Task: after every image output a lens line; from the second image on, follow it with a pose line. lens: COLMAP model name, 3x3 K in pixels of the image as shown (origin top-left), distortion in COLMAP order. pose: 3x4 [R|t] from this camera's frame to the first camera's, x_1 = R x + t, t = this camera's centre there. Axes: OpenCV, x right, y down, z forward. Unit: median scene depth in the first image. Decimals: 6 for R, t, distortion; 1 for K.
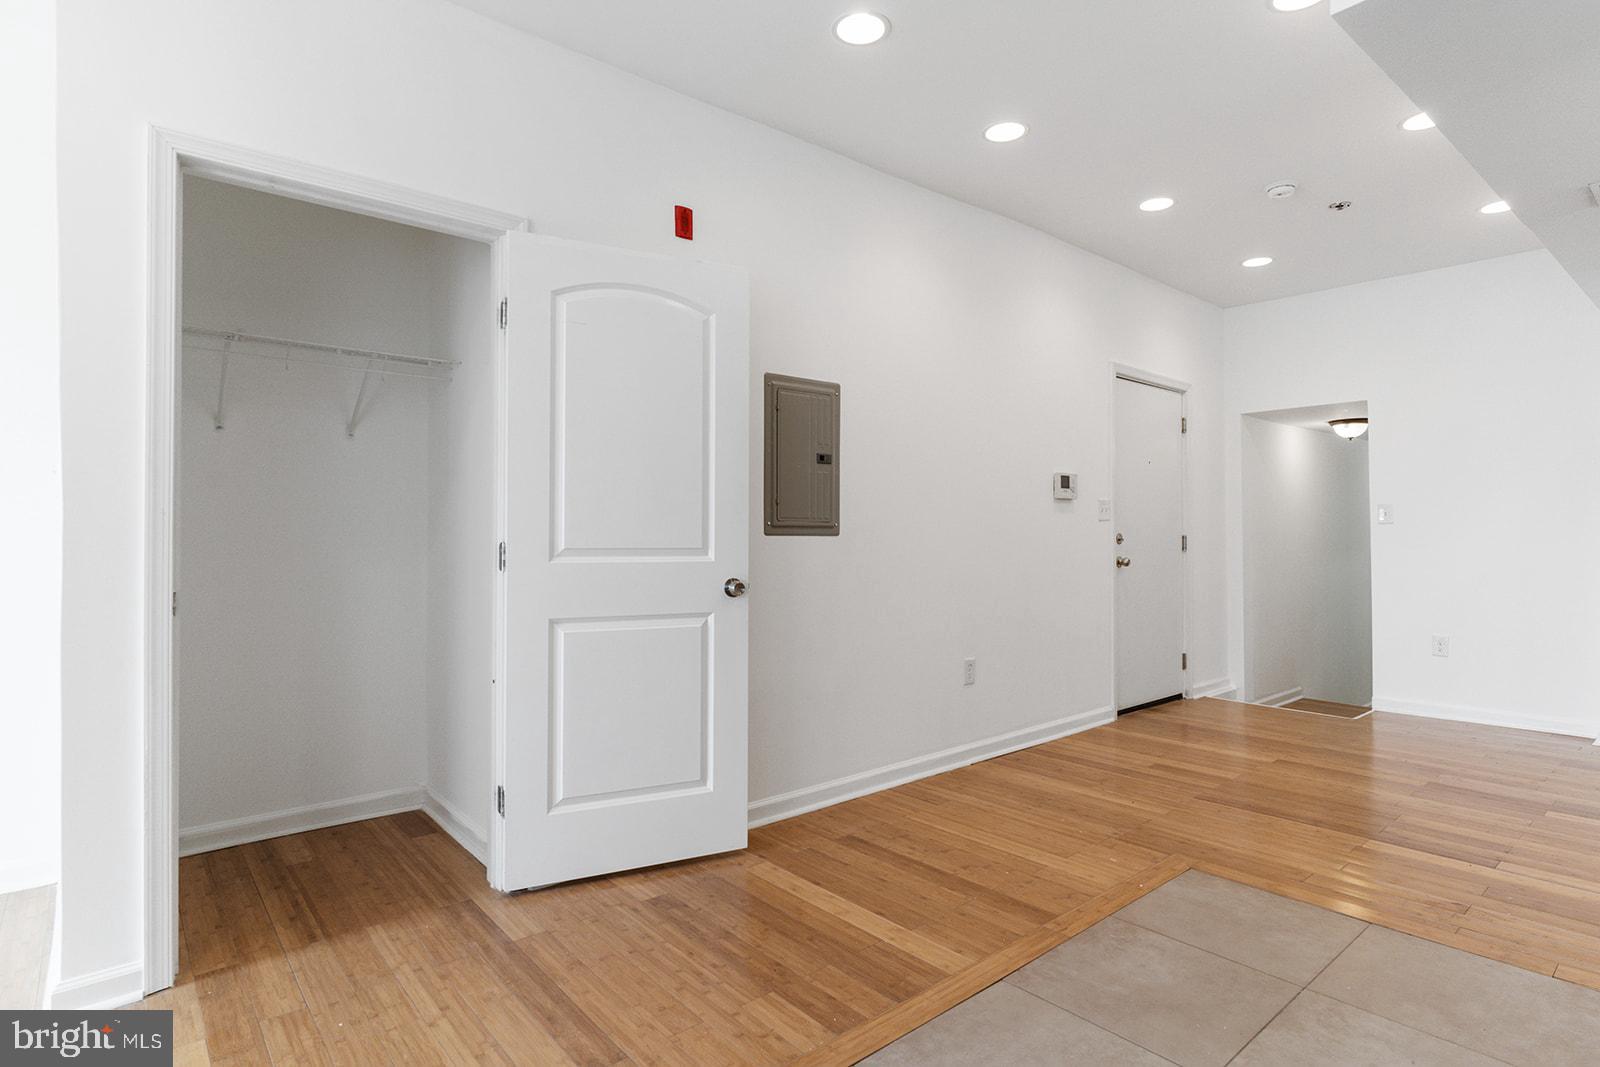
lens RADIAL K [[829.8, 0, 798.1], [0, 829.8, 531.7], [0, 0, 1]] dist [-0.000023, -0.000241]
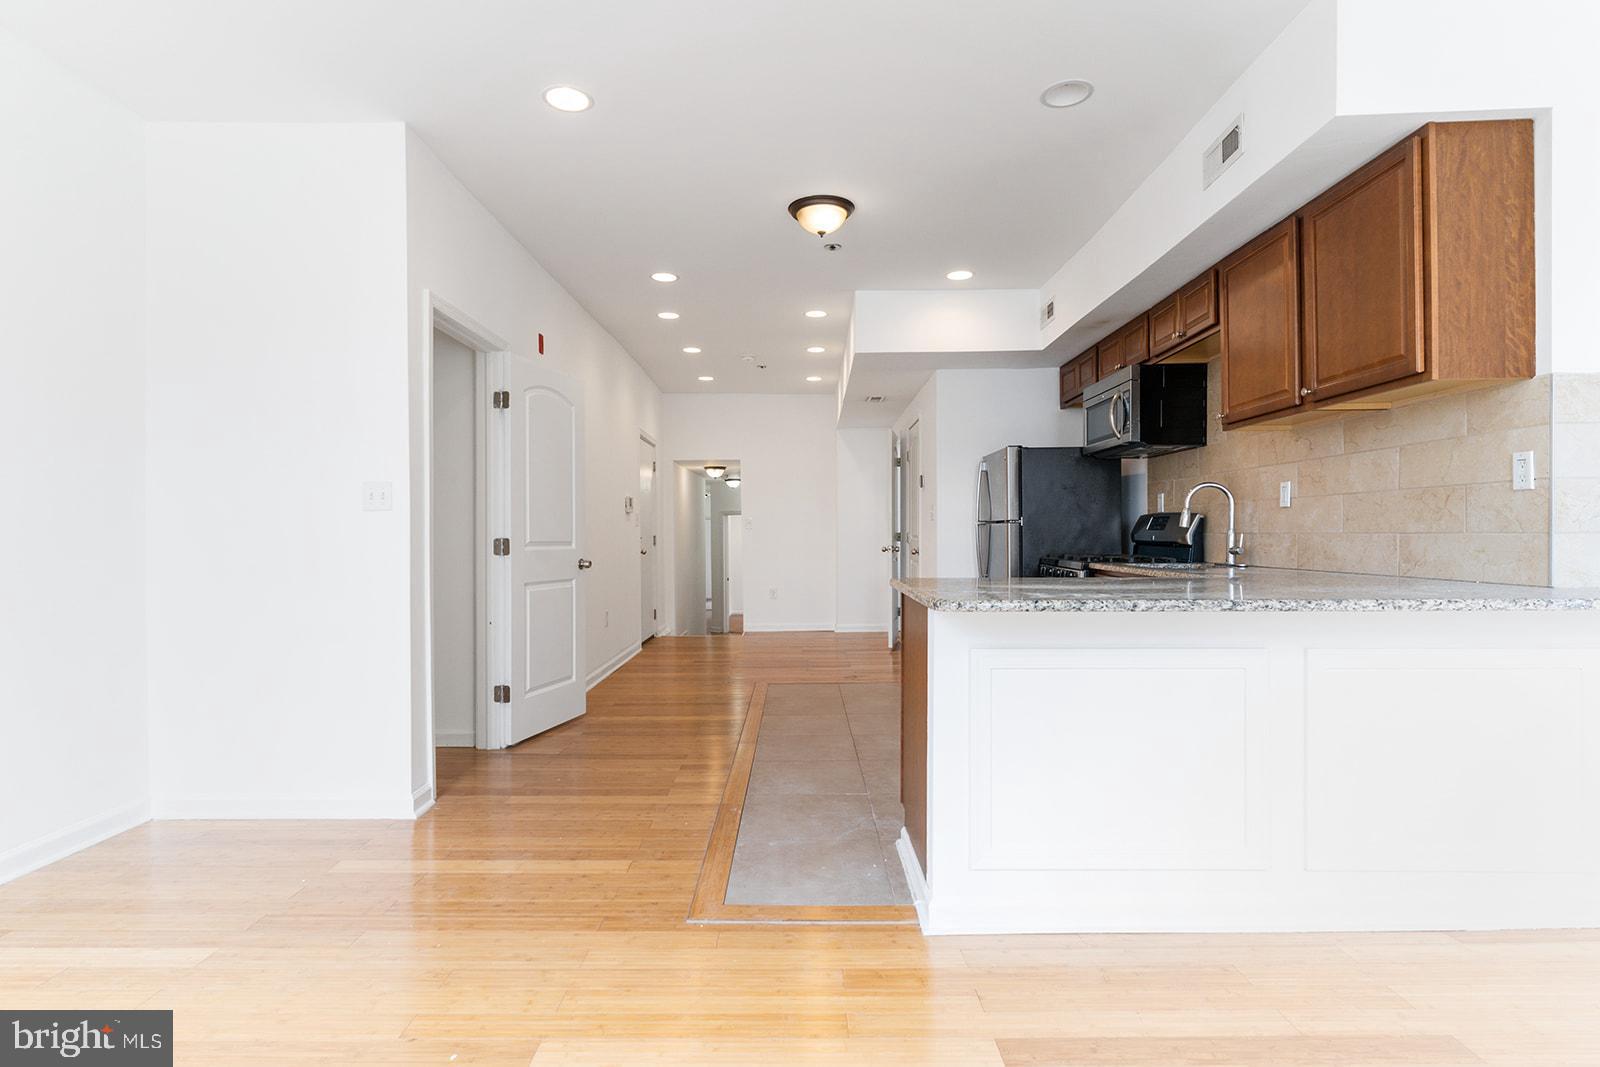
lens RADIAL K [[829.8, 0, 793.0], [0, 829.8, 534.3], [0, 0, 1]] dist [-0.000023, -0.000241]
pose [[0.650583, -0.001492, 0.759434, -0.652846], [0.002529, 0.999997, -0.000202, 0.003554], [-0.759431, 0.002052, 0.650585, -0.274777]]
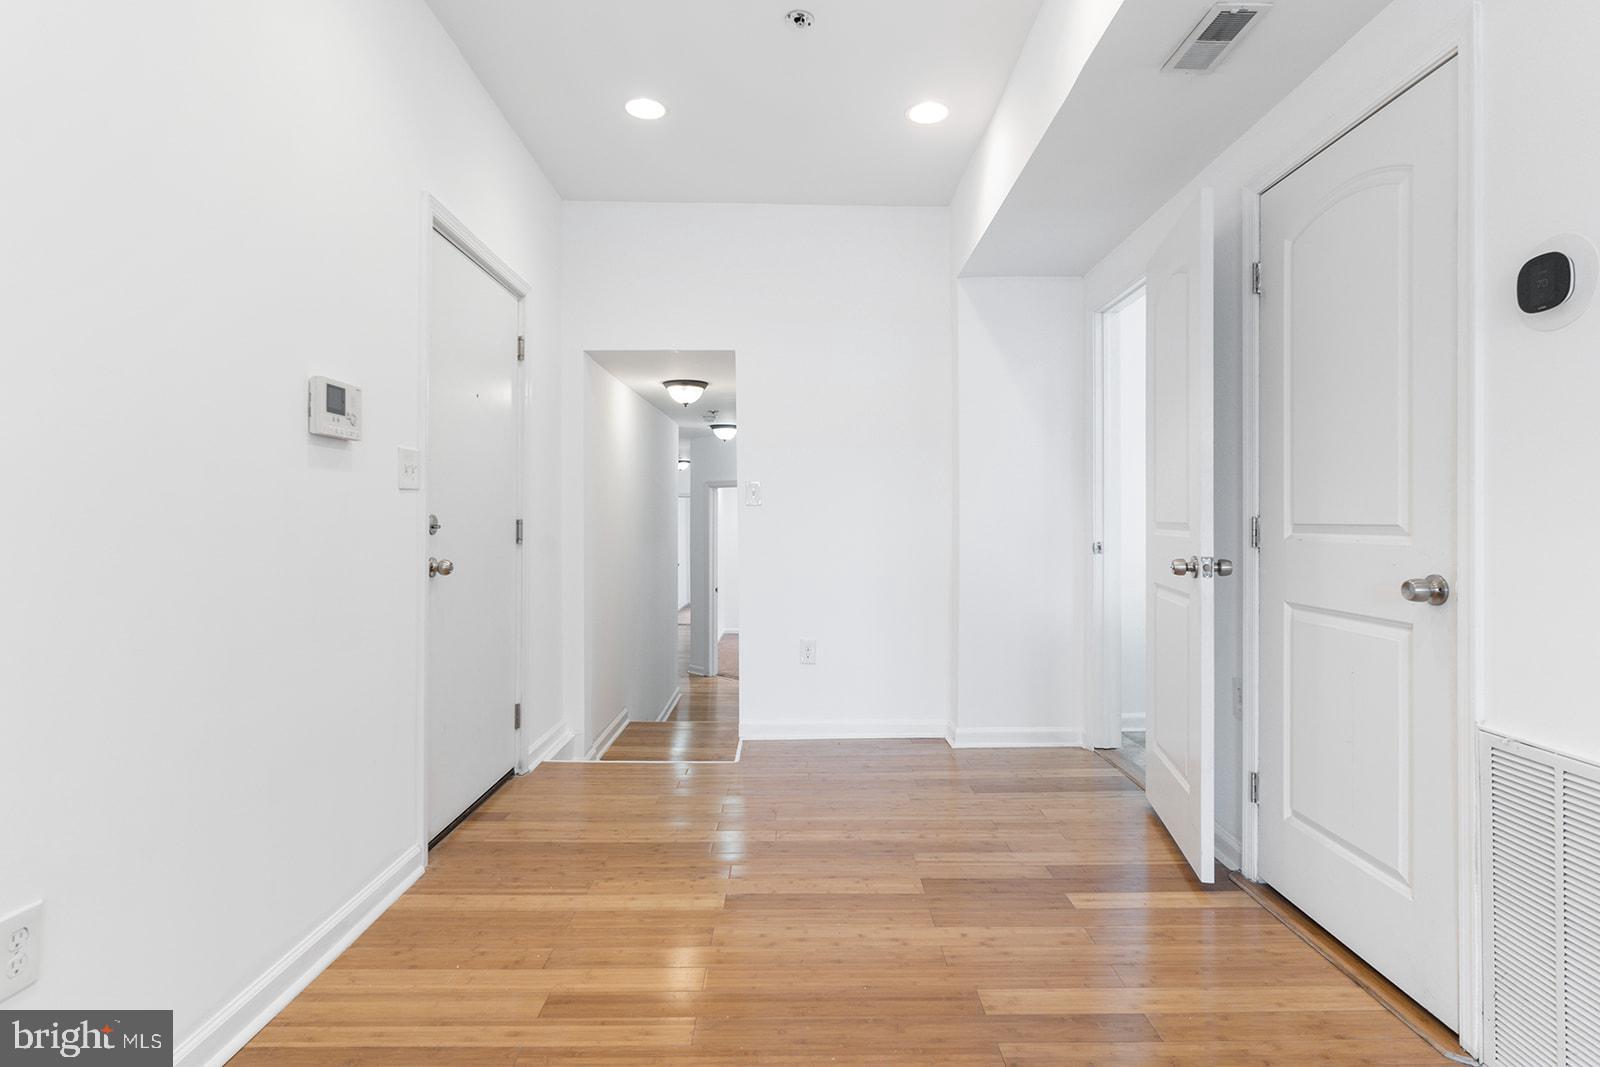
lens RADIAL K [[829.8, 0, 806.3], [0, 829.8, 508.1], [0, 0, 1]] dist [-0.000023, -0.000241]
pose [[0.636637, 0.013740, 0.771041, 0.127209], [-0.004462, 0.999890, -0.014134, 0.004353], [-0.771150, 0.005558, 0.636629, 0.478053]]
